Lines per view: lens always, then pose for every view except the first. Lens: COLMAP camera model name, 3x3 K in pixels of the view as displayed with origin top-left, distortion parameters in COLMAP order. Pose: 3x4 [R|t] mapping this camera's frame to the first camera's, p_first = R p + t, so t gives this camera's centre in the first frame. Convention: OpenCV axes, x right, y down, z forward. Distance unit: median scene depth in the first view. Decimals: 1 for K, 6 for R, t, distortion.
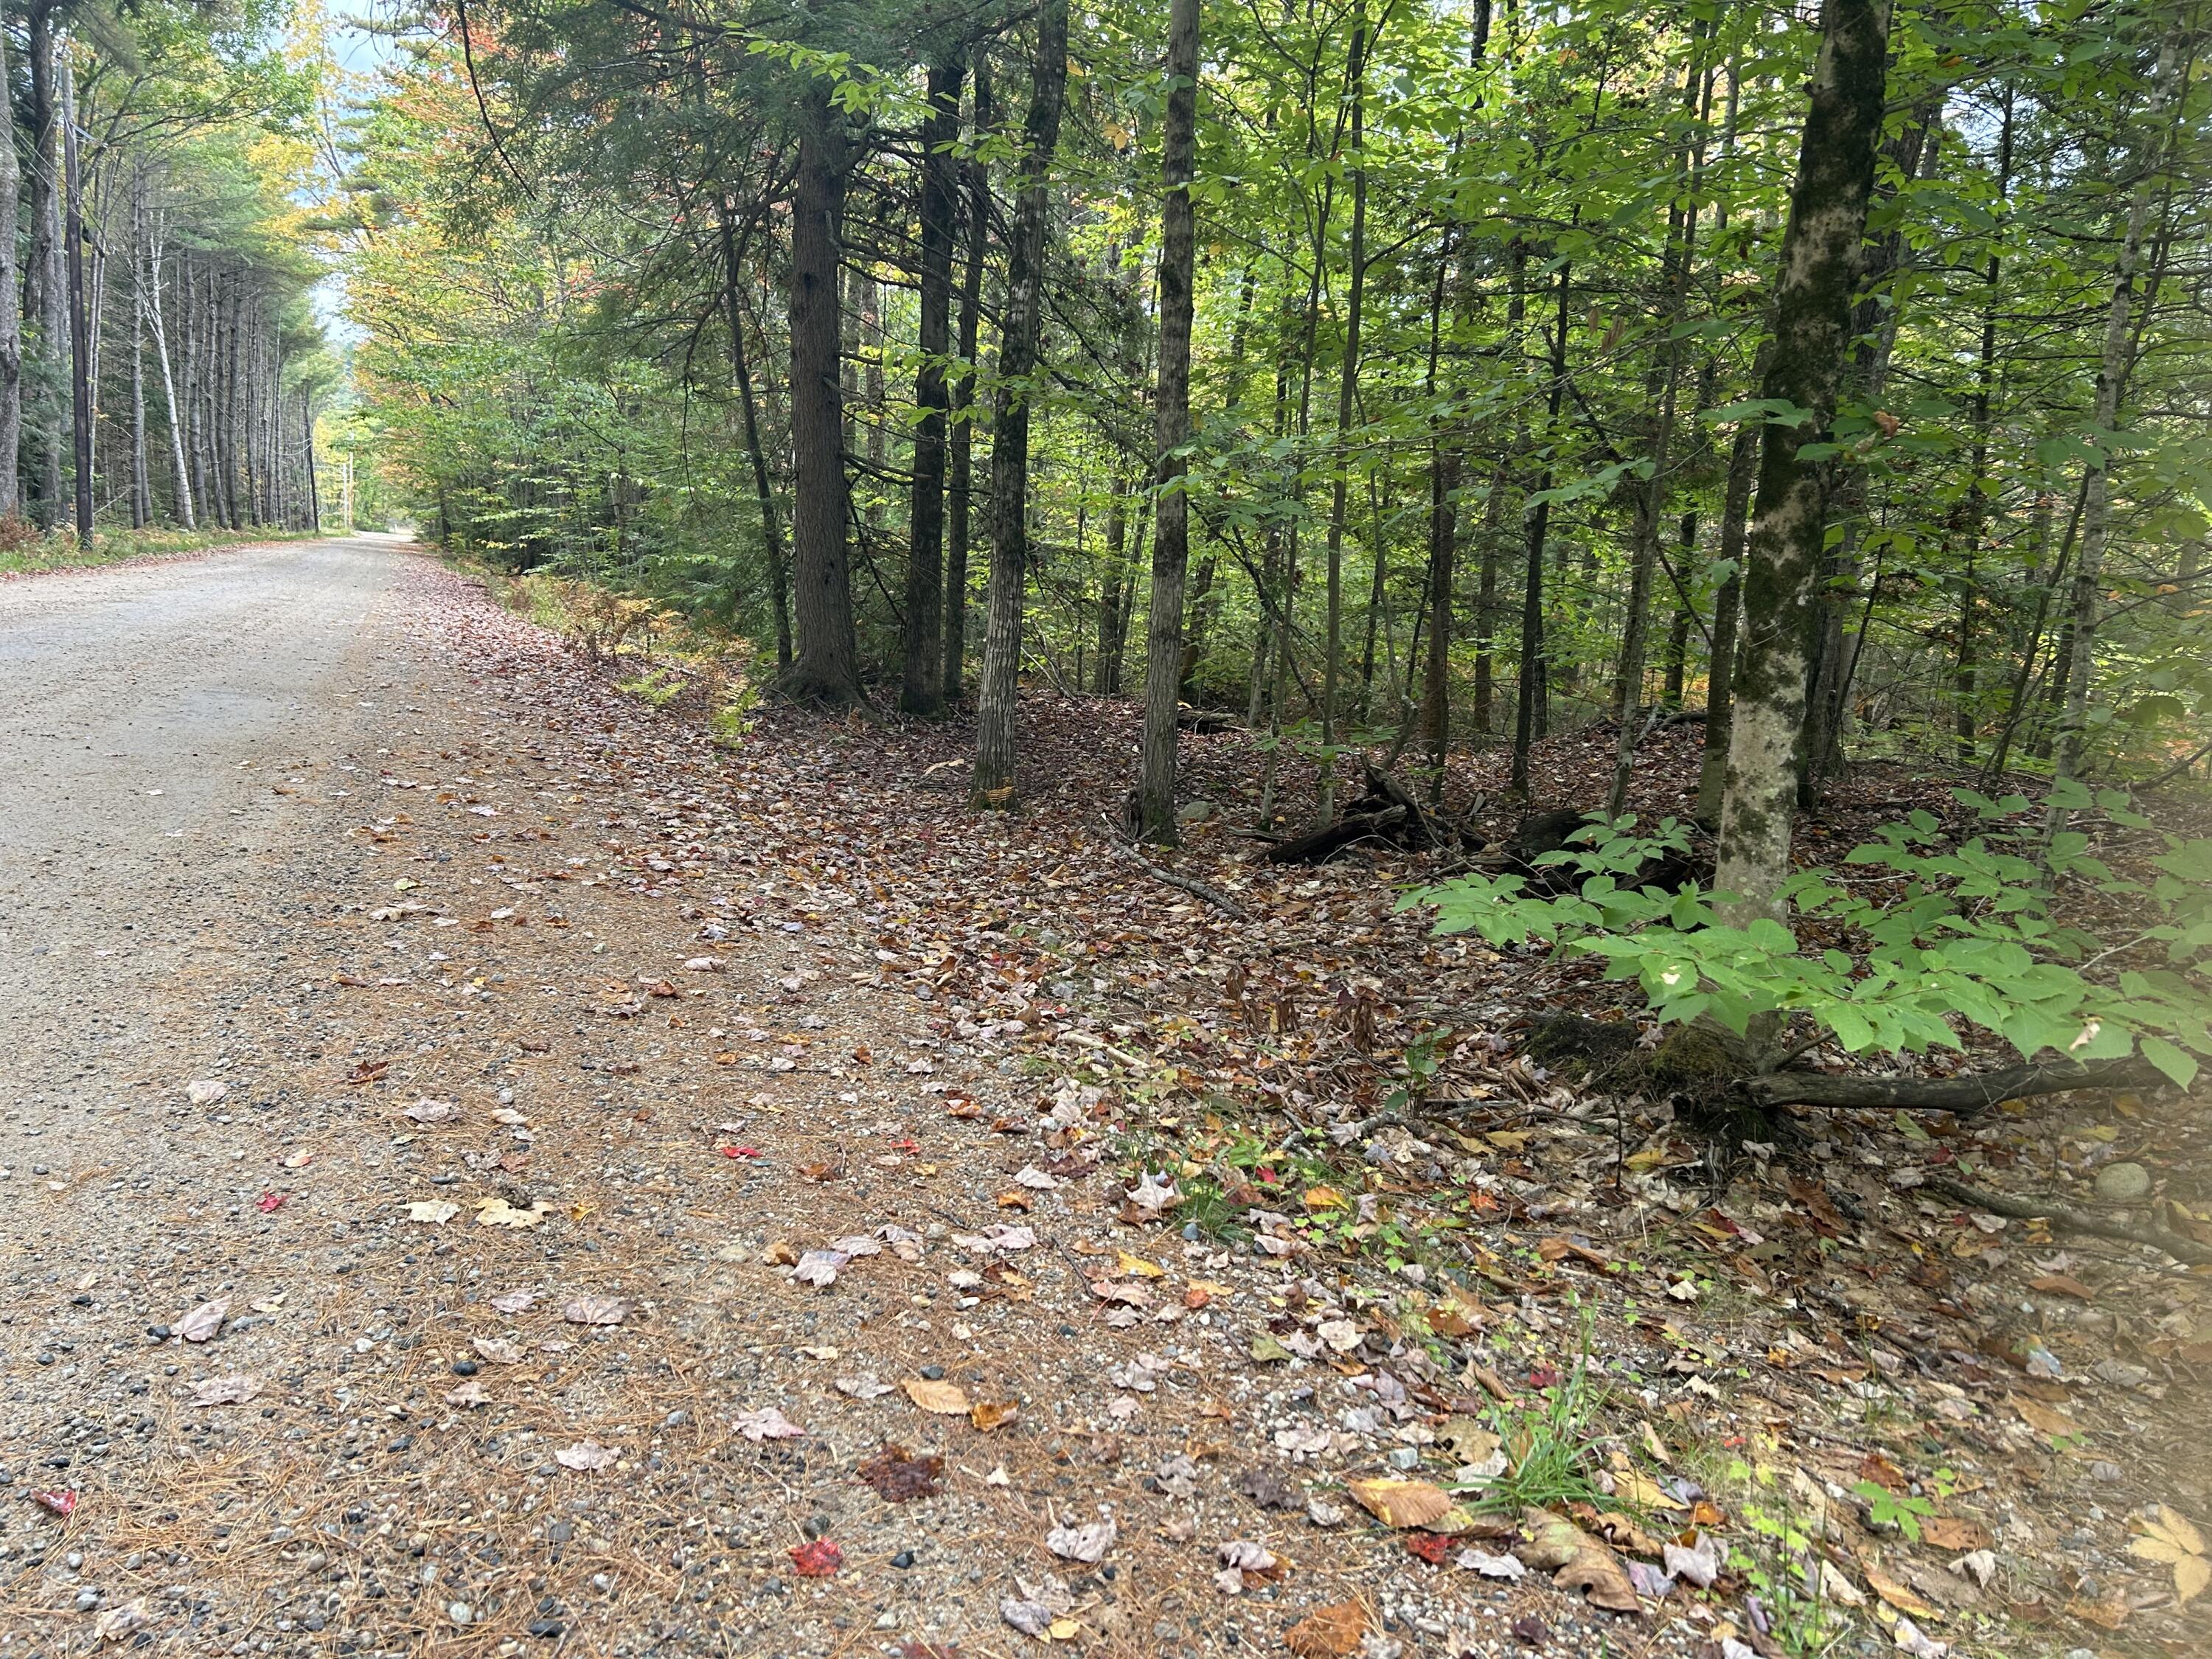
lens RADIAL K [[1680.7, 0, 1102.4], [0, 1680.7, 836.4], [0, 0, 1]] dist [0.008159, 0.001968]
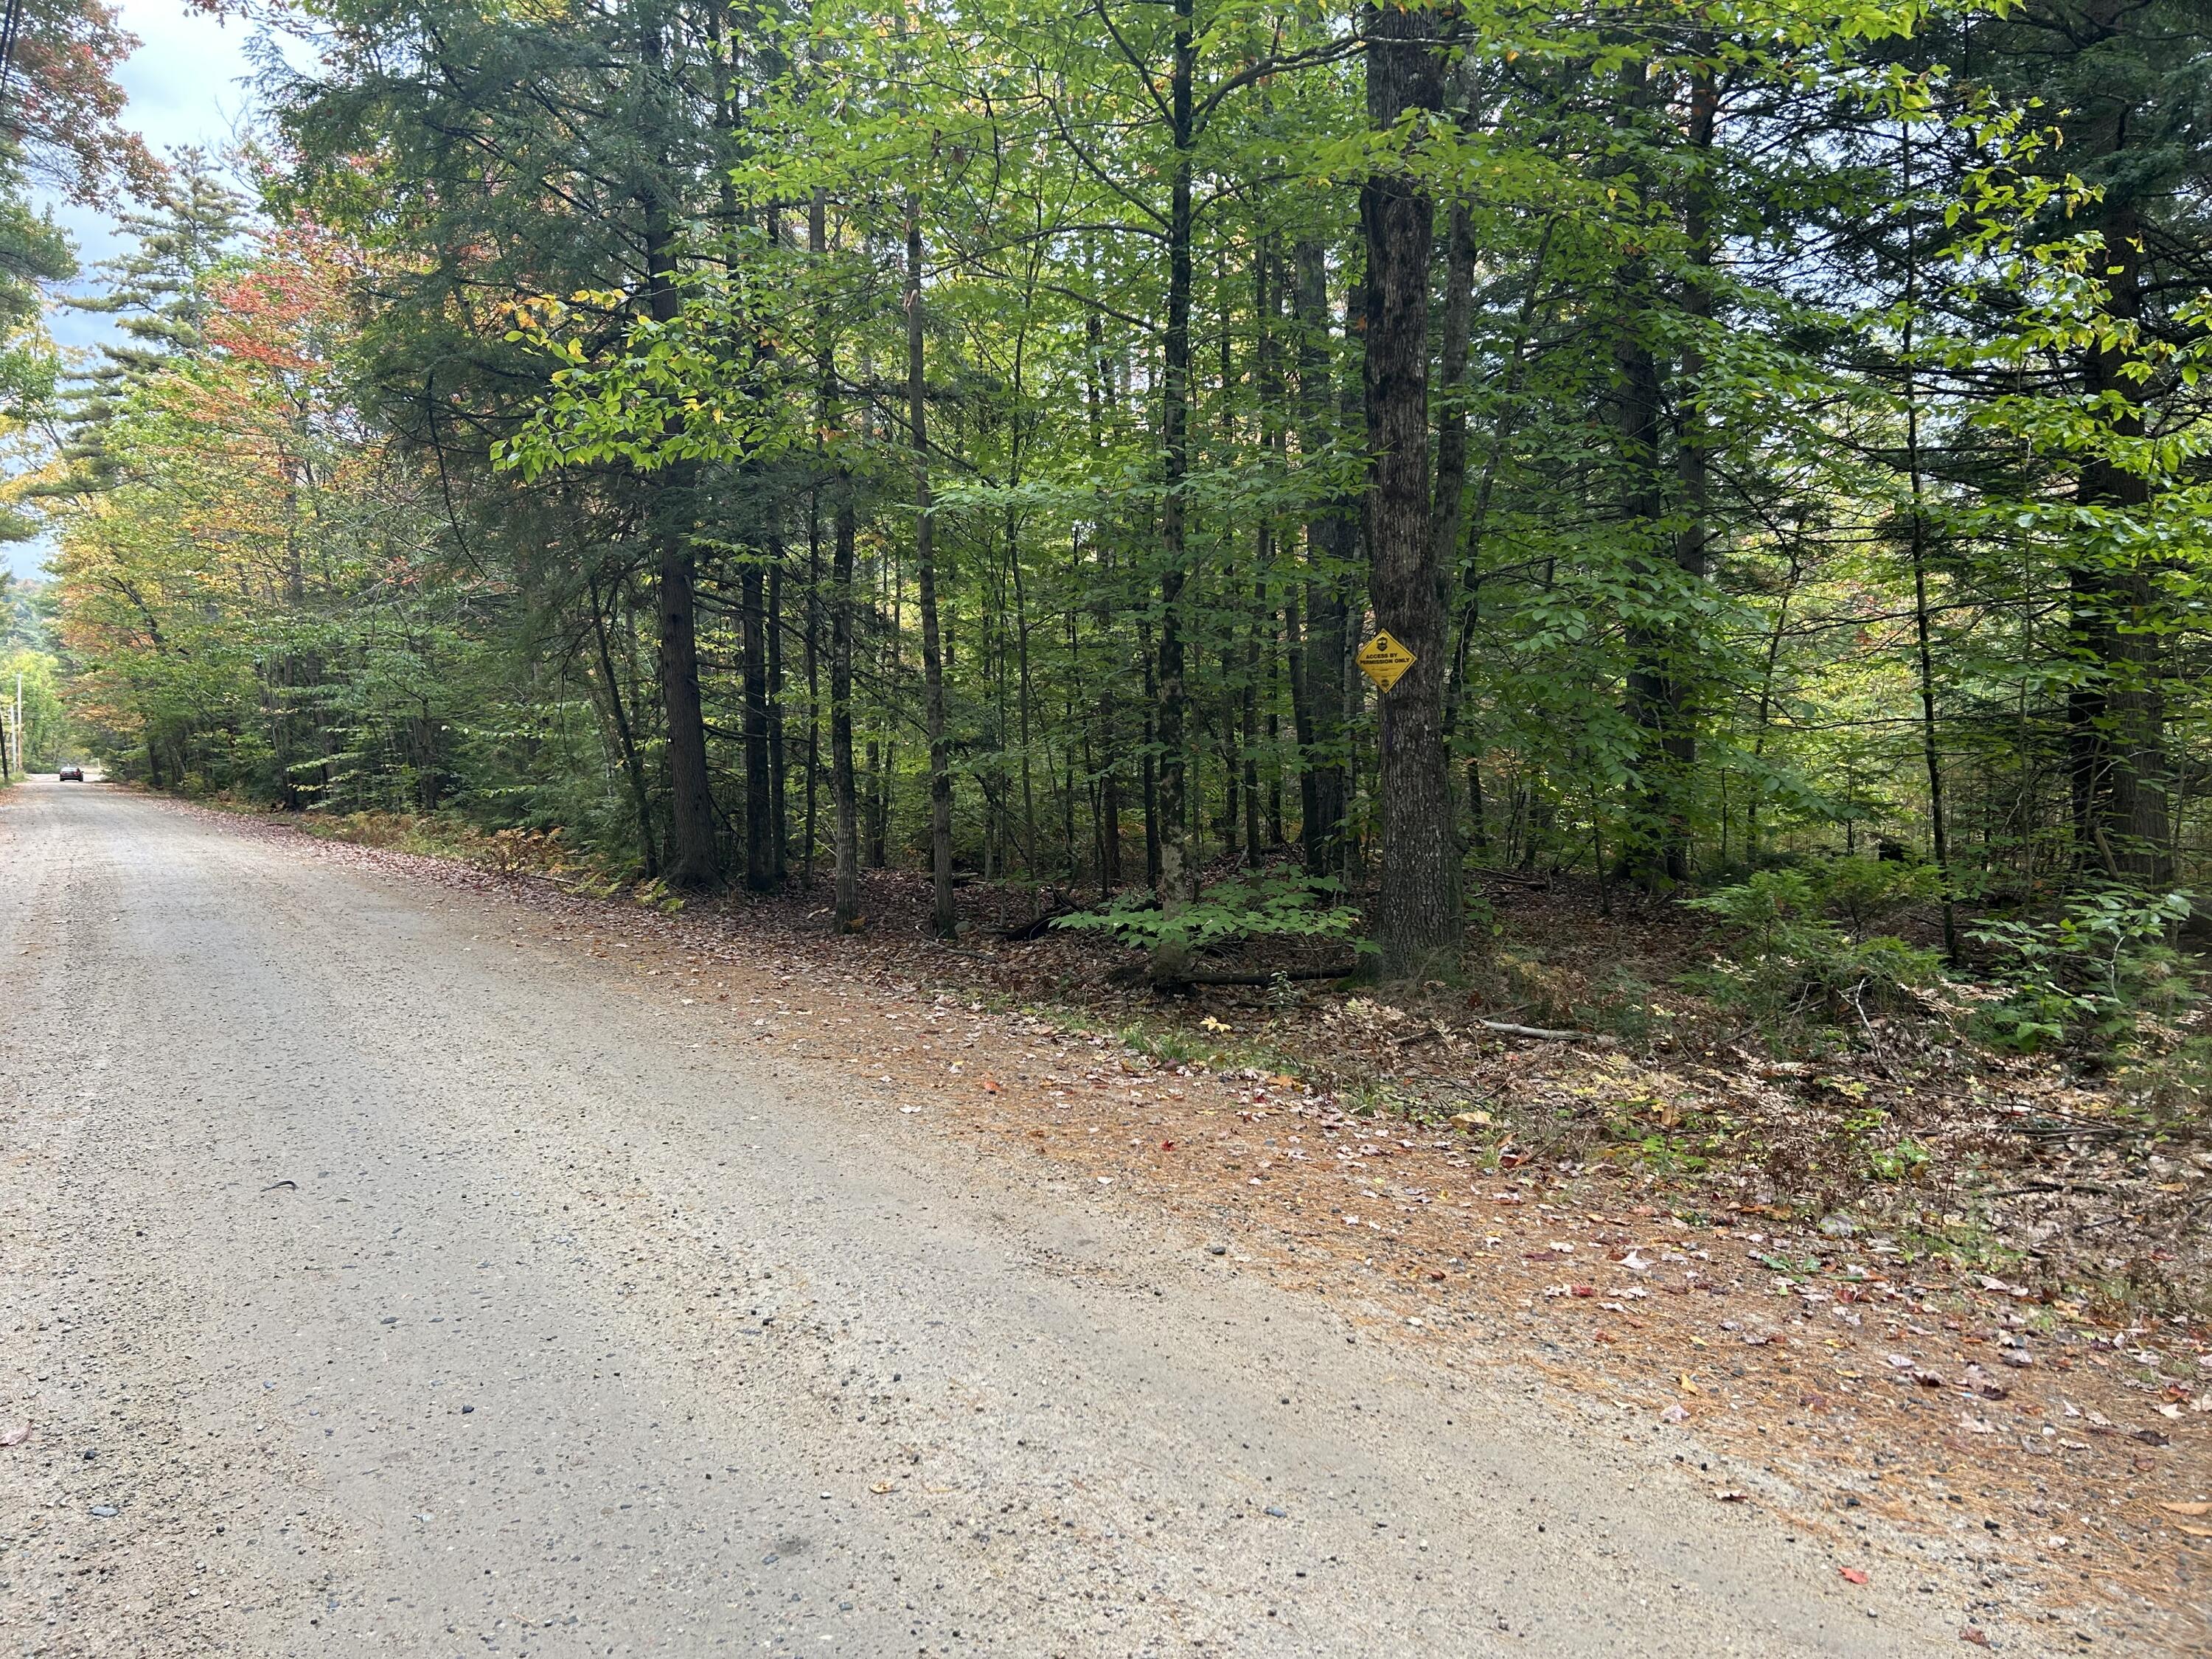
lens RADIAL K [[1680.7, 0, 1103.3], [0, 1680.7, 835.5], [0, 0, 1]] dist [0.008159, 0.001968]
pose [[0.982994, -0.086839, 0.161806, -0.018868], [0.102497, 0.990557, -0.091062, 0.016224], [-0.152370, 0.106098, 0.982612, -0.188400]]
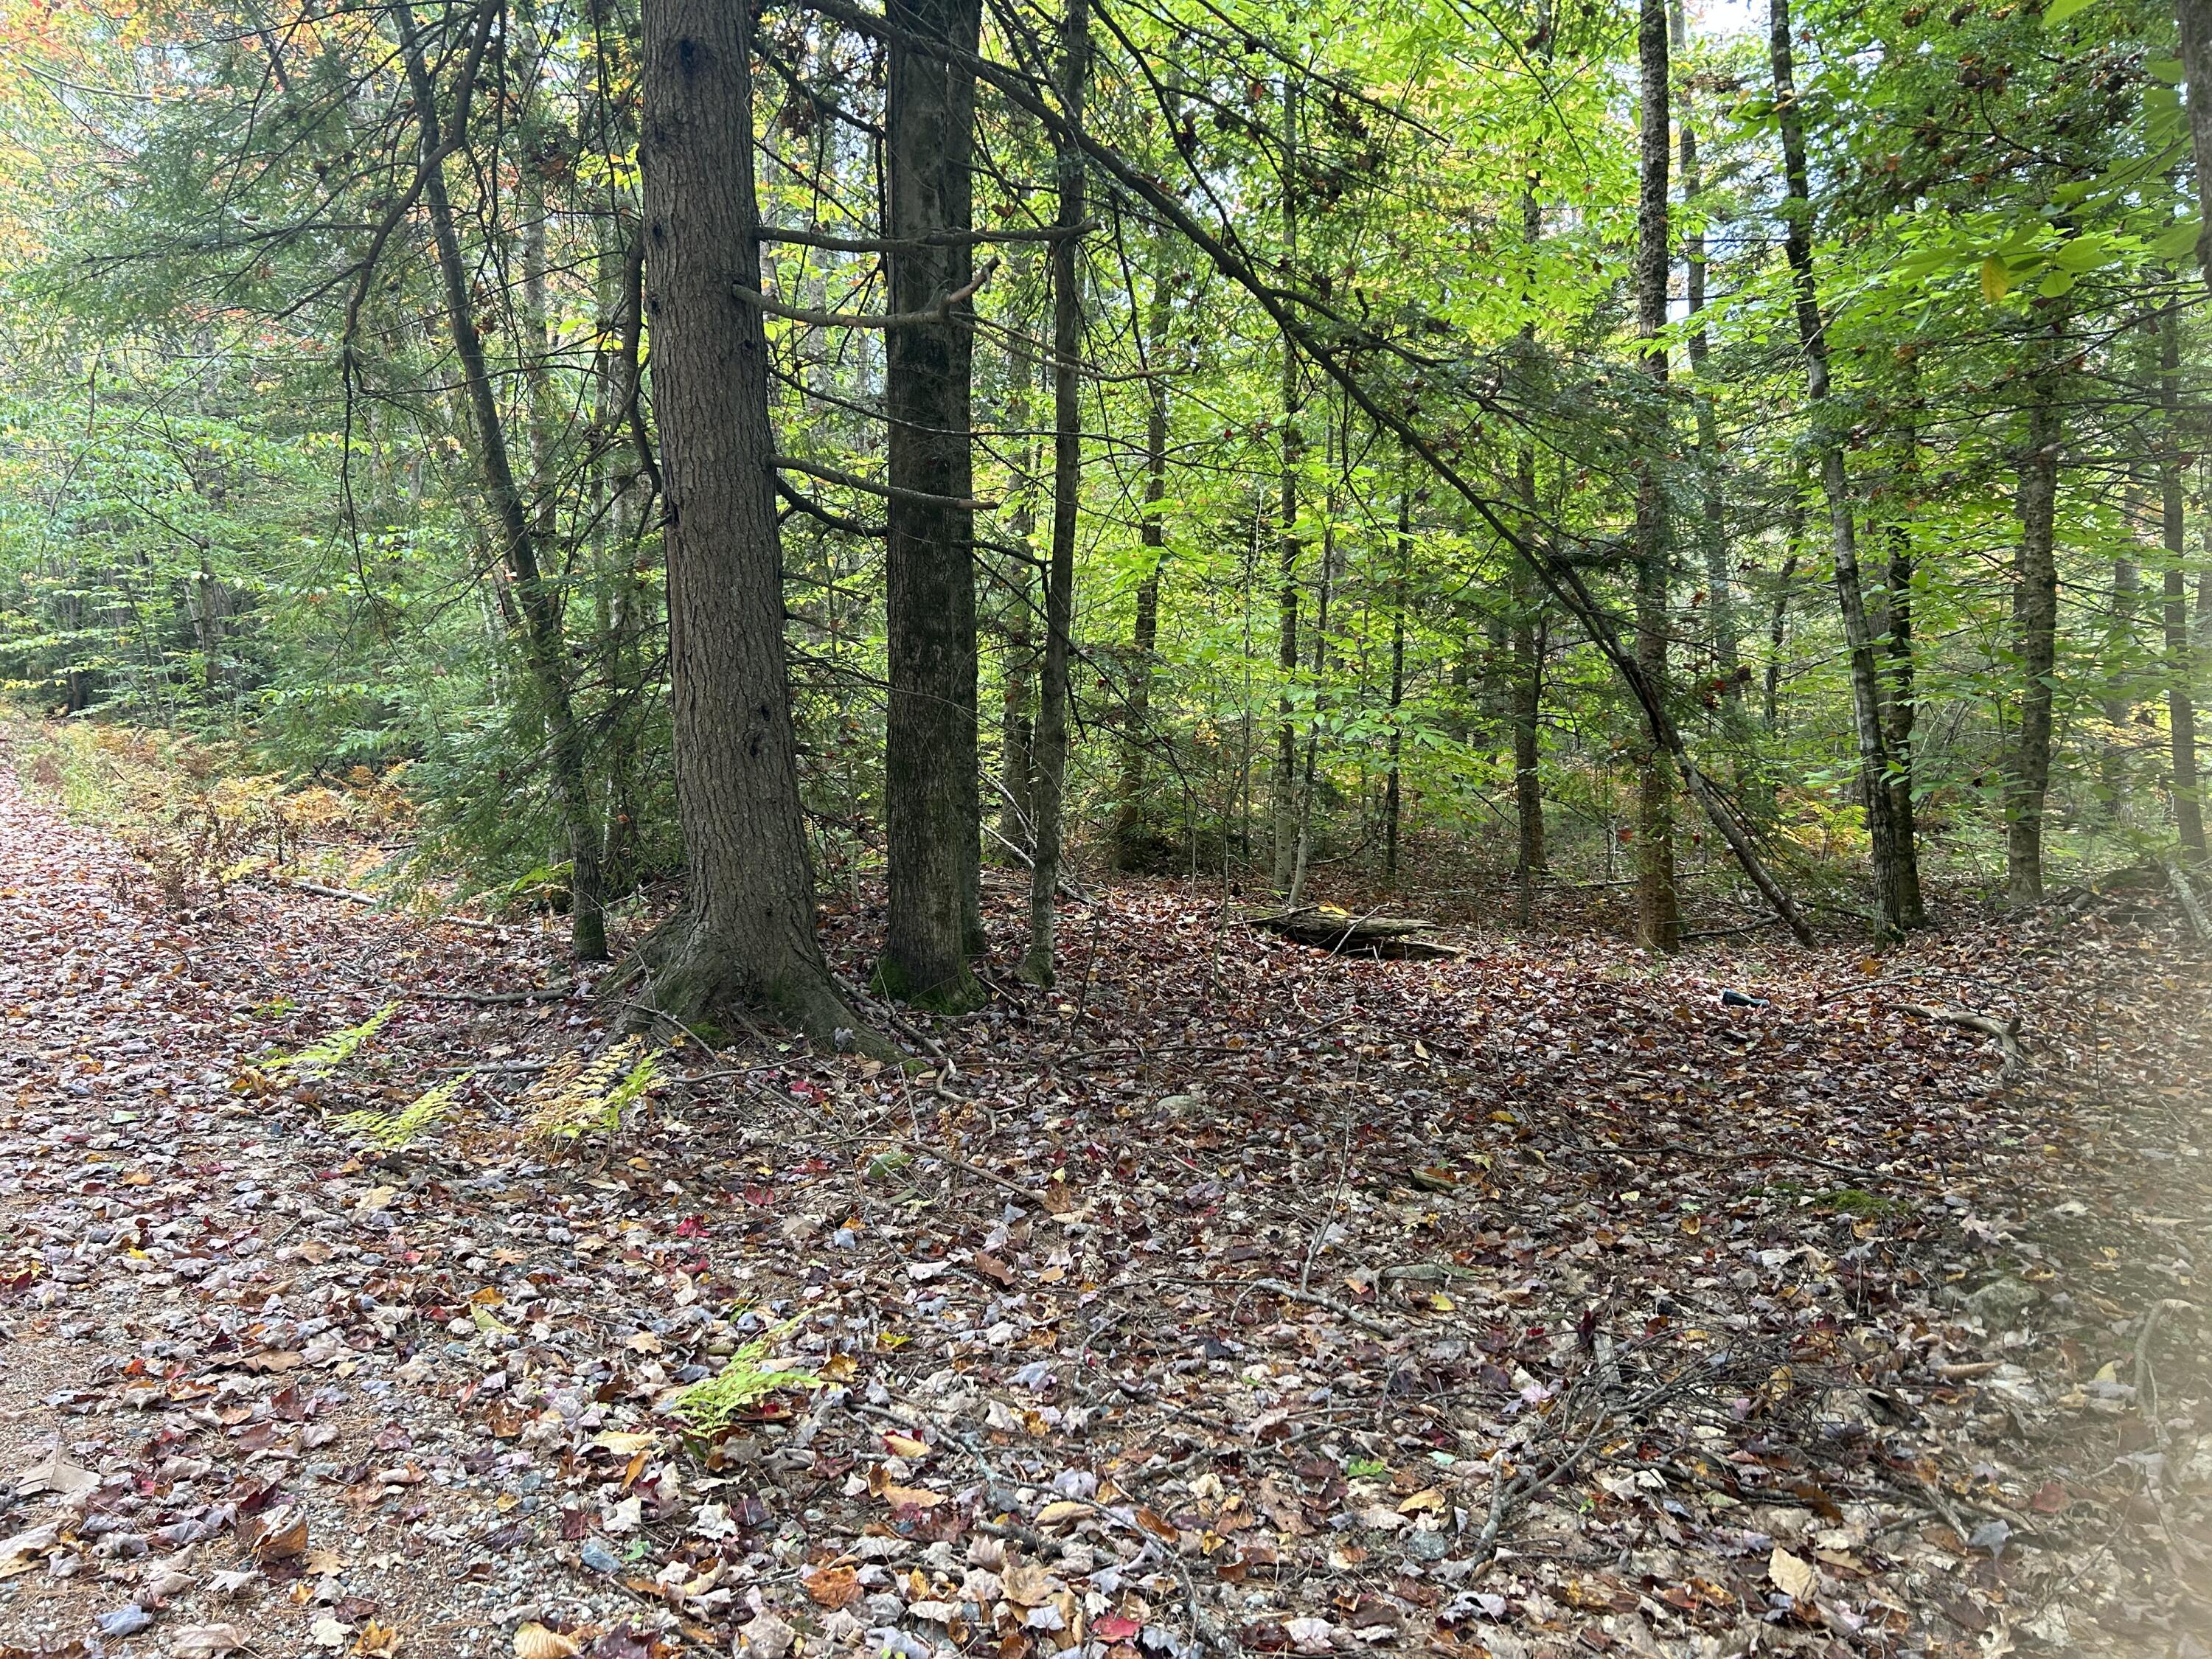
lens RADIAL K [[1680.7, 0, 1105.5], [0, 1680.7, 830.9], [0, 0, 1]] dist [0.008159, 0.001968]
pose [[0.975740, -0.068658, 0.207887, -0.059995], [0.080392, 0.995582, -0.048519, -0.036984], [-0.203637, 0.064054, 0.976949, 0.200041]]
